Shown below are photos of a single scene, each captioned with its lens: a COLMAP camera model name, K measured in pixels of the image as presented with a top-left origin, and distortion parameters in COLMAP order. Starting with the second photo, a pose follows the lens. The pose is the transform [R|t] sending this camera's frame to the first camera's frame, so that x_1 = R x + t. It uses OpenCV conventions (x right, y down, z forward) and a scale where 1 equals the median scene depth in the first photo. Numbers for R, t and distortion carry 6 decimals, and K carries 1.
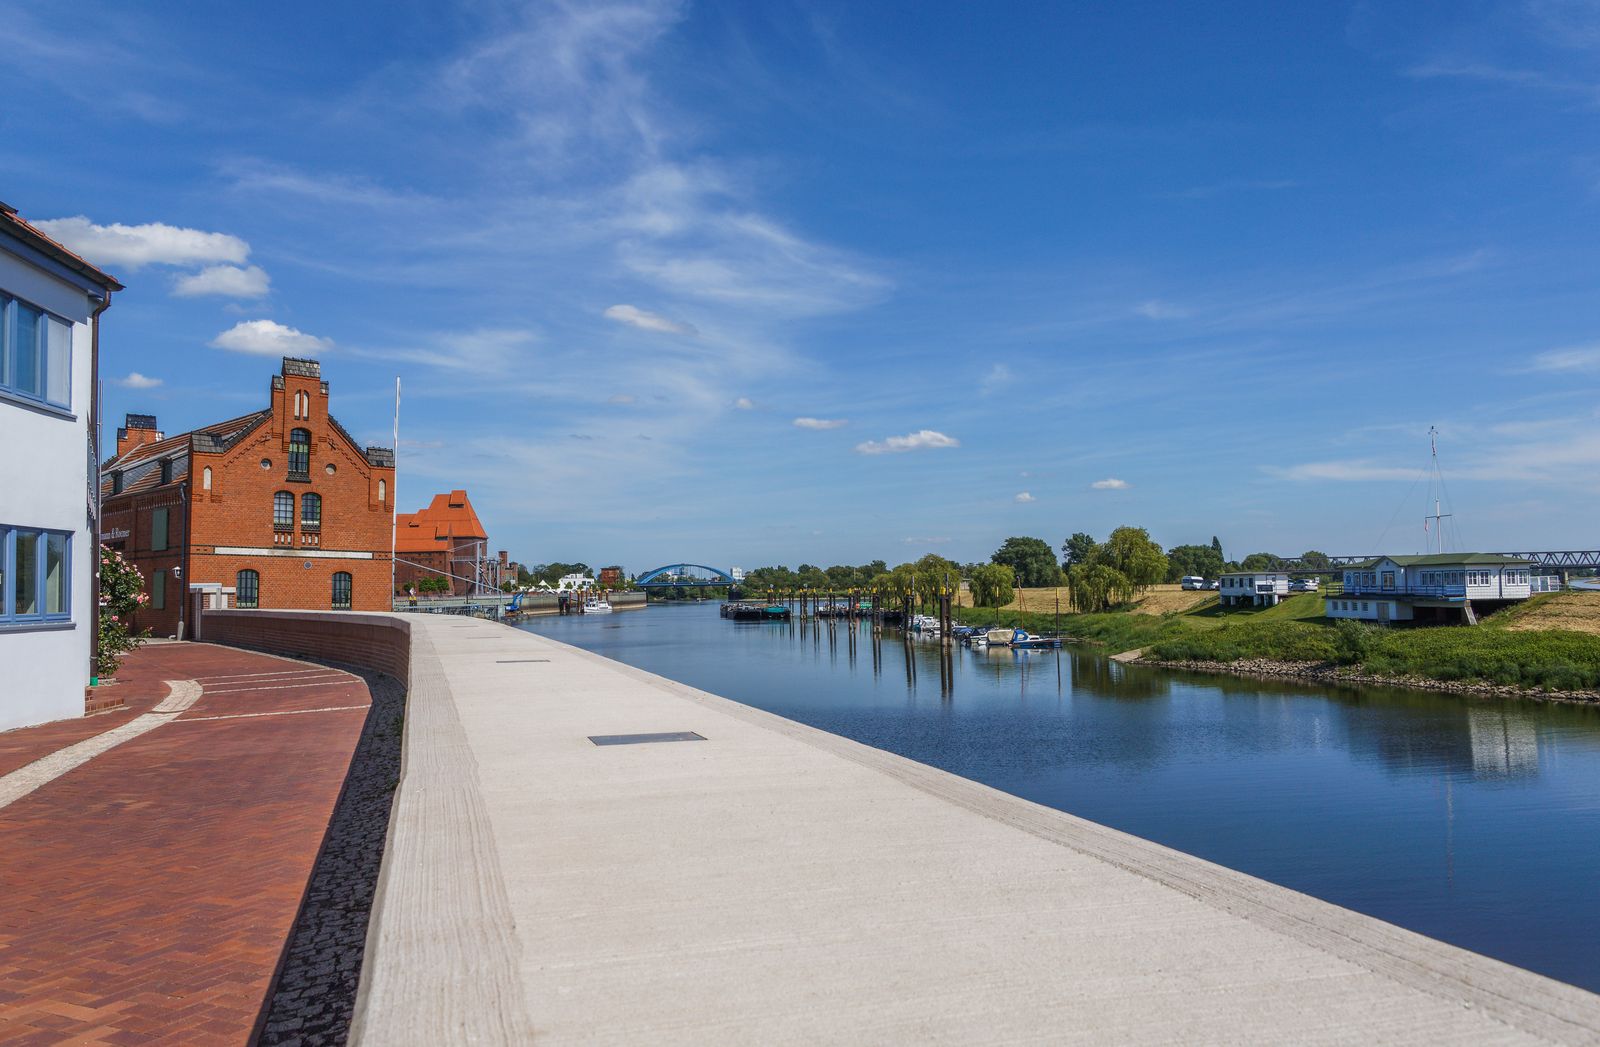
lens RADIAL K [[1316.9, 0, 799.1], [0, 1316.9, 537.9], [0, 0, 1]] dist [0.011742, 0.003253]
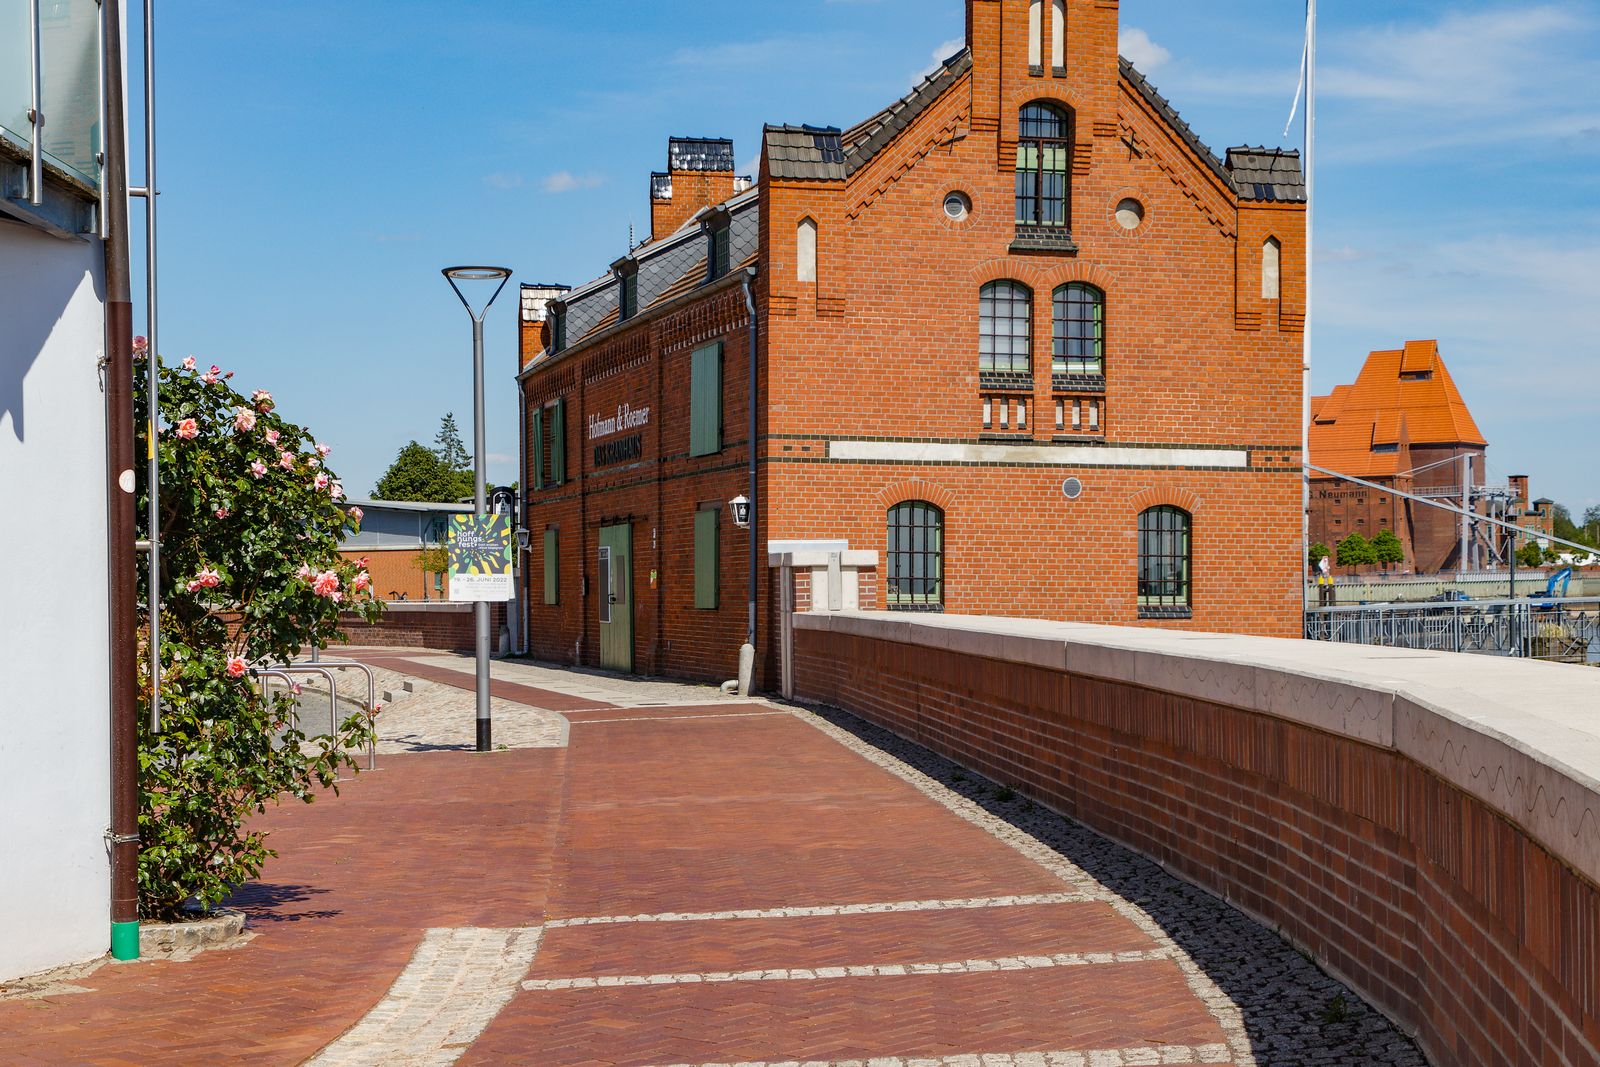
lens RADIAL K [[2529.5, 0, 799.5], [0, 2529.5, 542.6], [0, 0, 1]] dist [0.037475, 0.000000]
pose [[0.885420, -0.006940, -0.464741, -0.121458], [0.021525, 0.999428, 0.026084, 0.016071], [0.464294, -0.033099, 0.885062, 0.363999]]
